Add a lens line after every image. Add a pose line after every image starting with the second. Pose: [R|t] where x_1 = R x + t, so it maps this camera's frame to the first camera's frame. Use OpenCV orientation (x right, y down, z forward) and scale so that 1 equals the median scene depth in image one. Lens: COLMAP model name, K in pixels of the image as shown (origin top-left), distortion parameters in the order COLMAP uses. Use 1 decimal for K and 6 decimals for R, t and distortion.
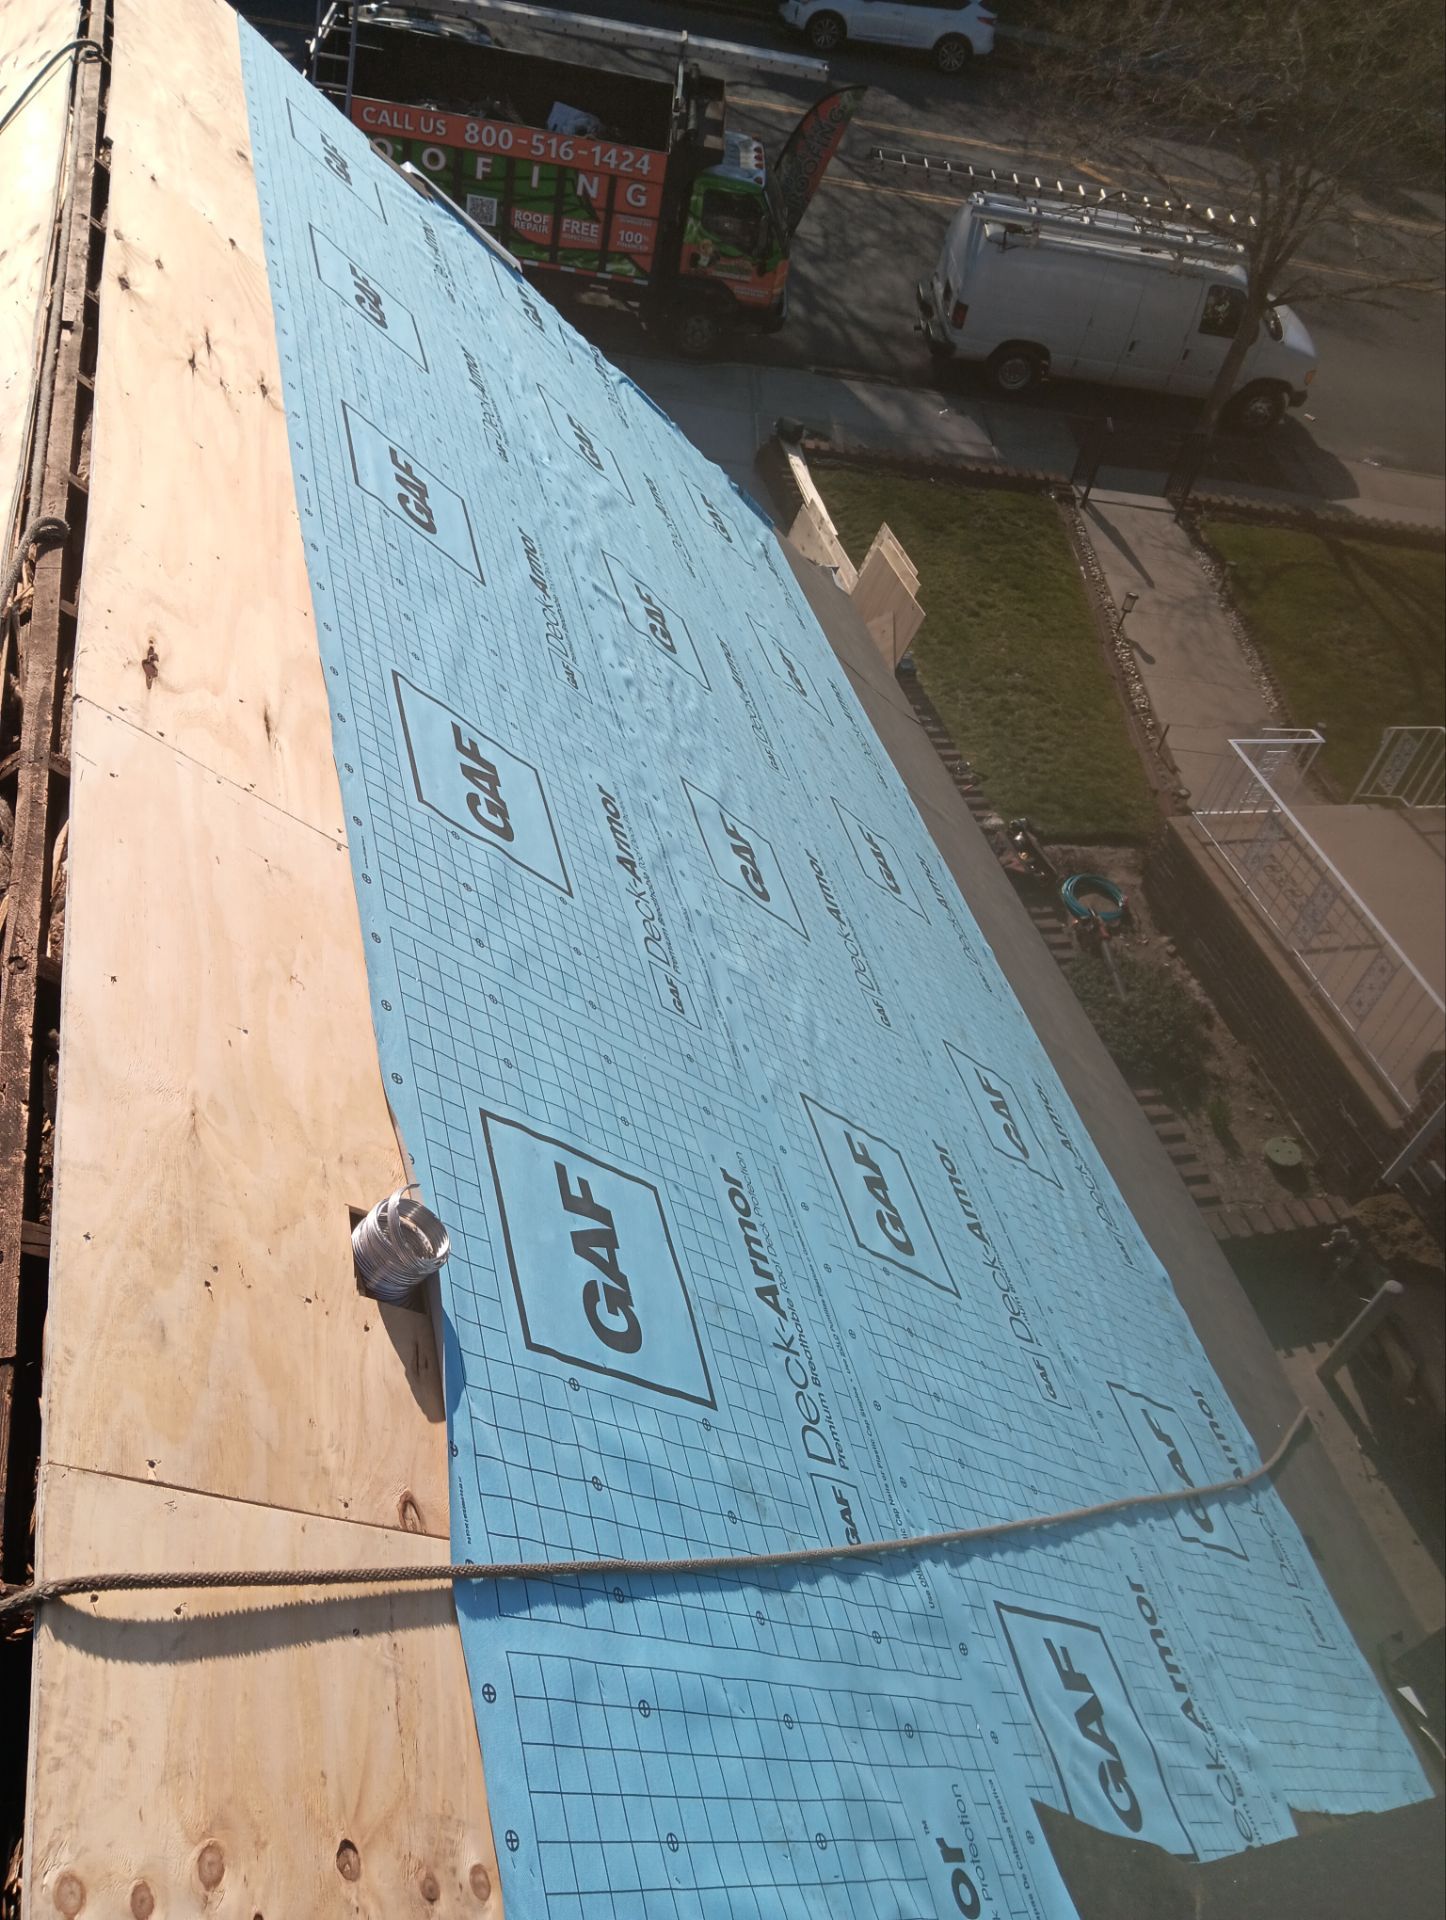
lens RADIAL K [[1483.9, 0, 745.5], [0, 1483.9, 935.7], [0, 0, 1]] dist [0.070882, -0.128696]
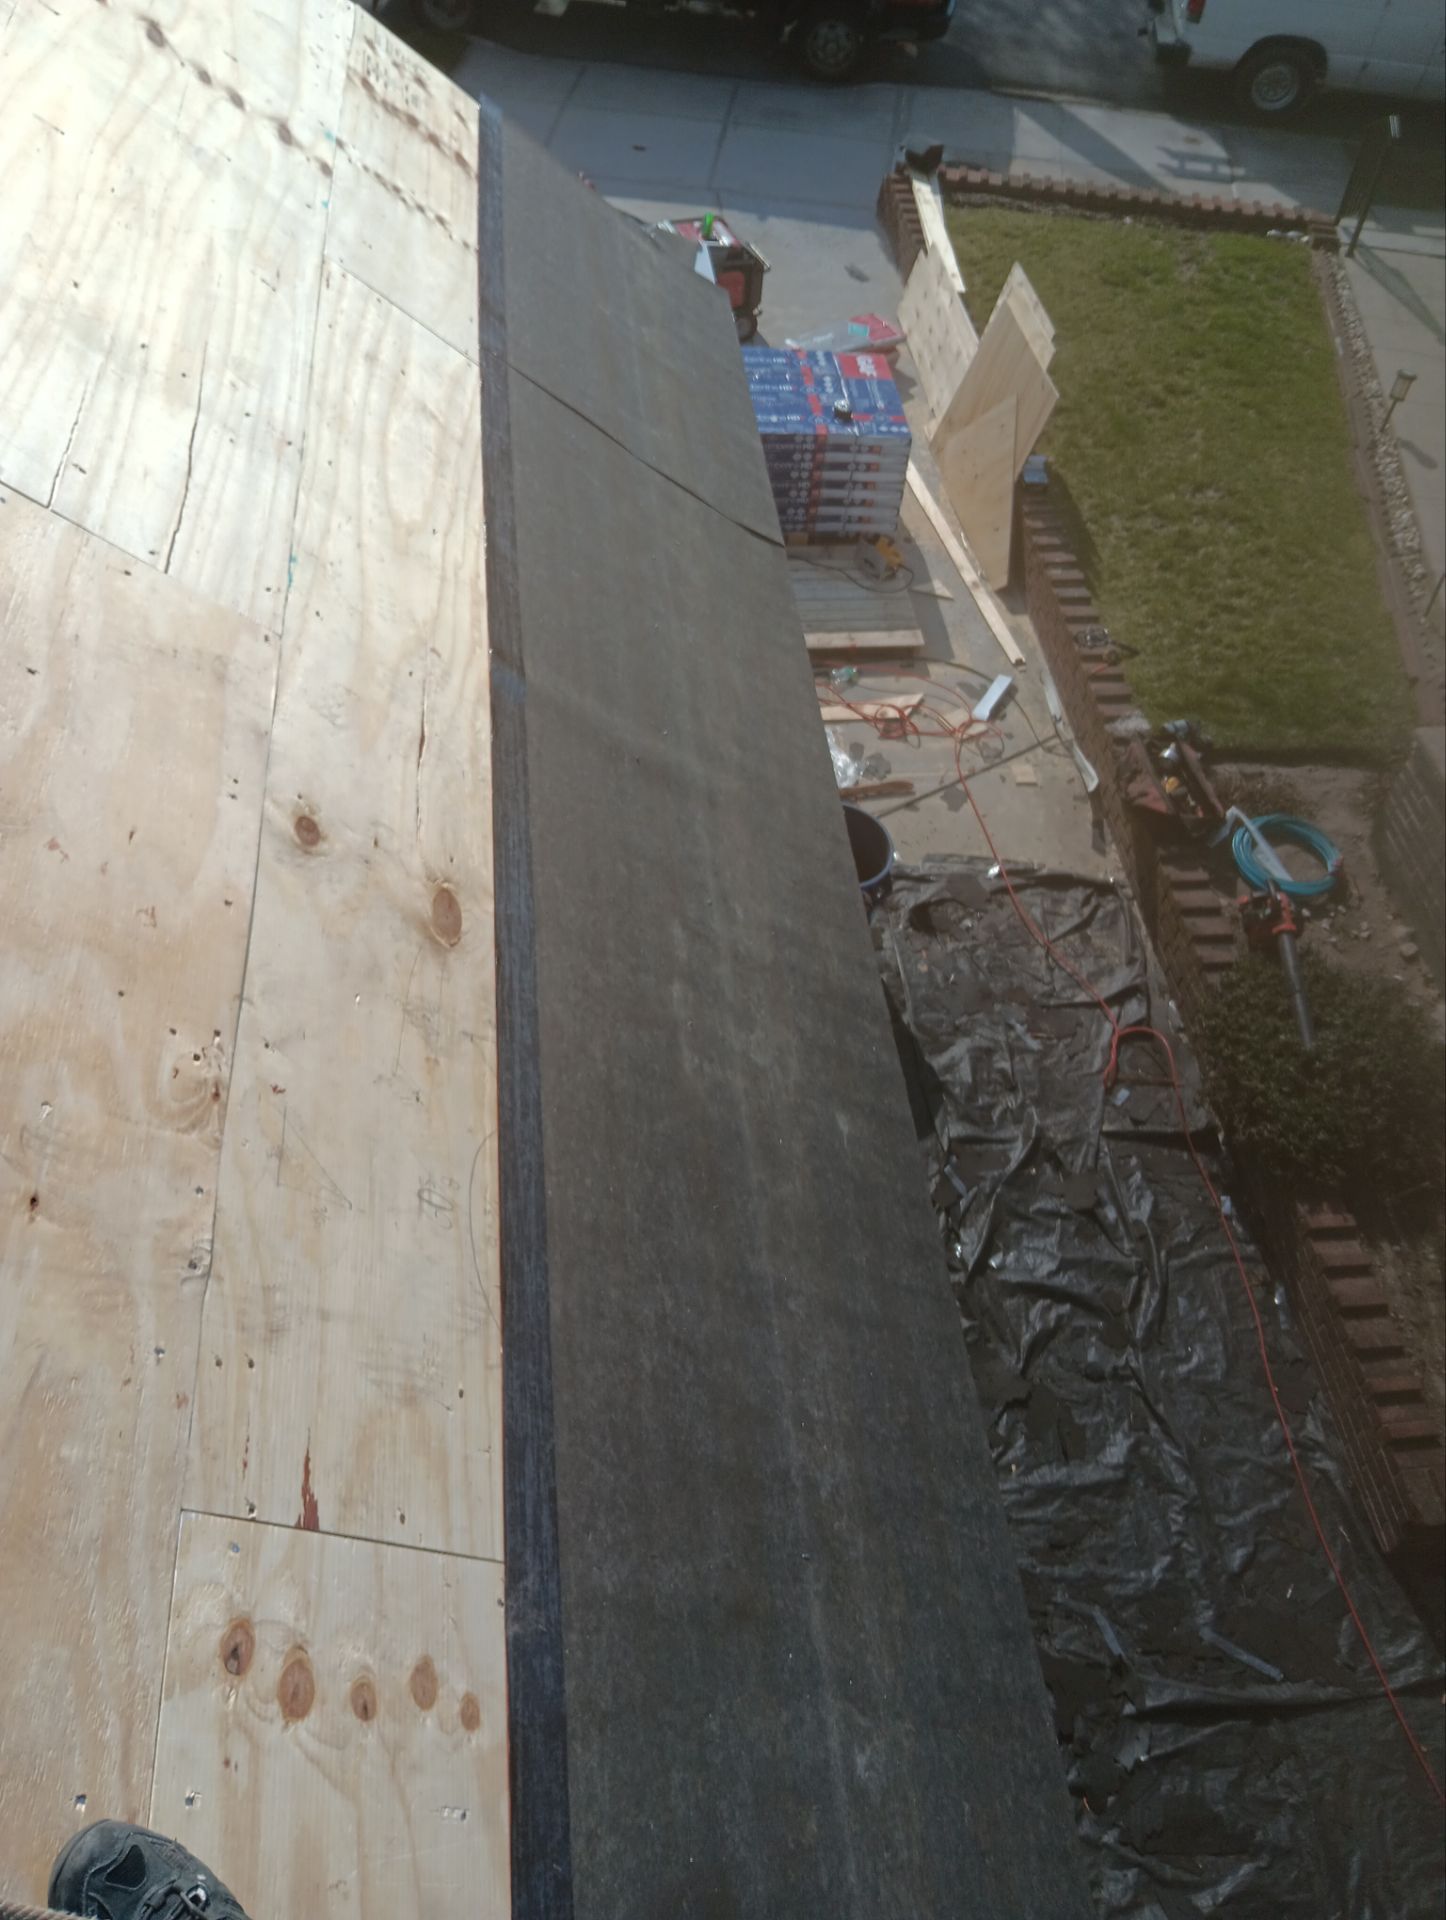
lens RADIAL K [[1544.1, 0, 702.9], [0, 1544.1, 949.9], [0, 0, 1]] dist [-0.036782, -0.002879]
pose [[0.980396, 0.050547, -0.190441, 0.099802], [-0.032083, 0.994588, 0.098818, -0.034268], [0.194405, -0.090770, 0.976713, 0.275152]]
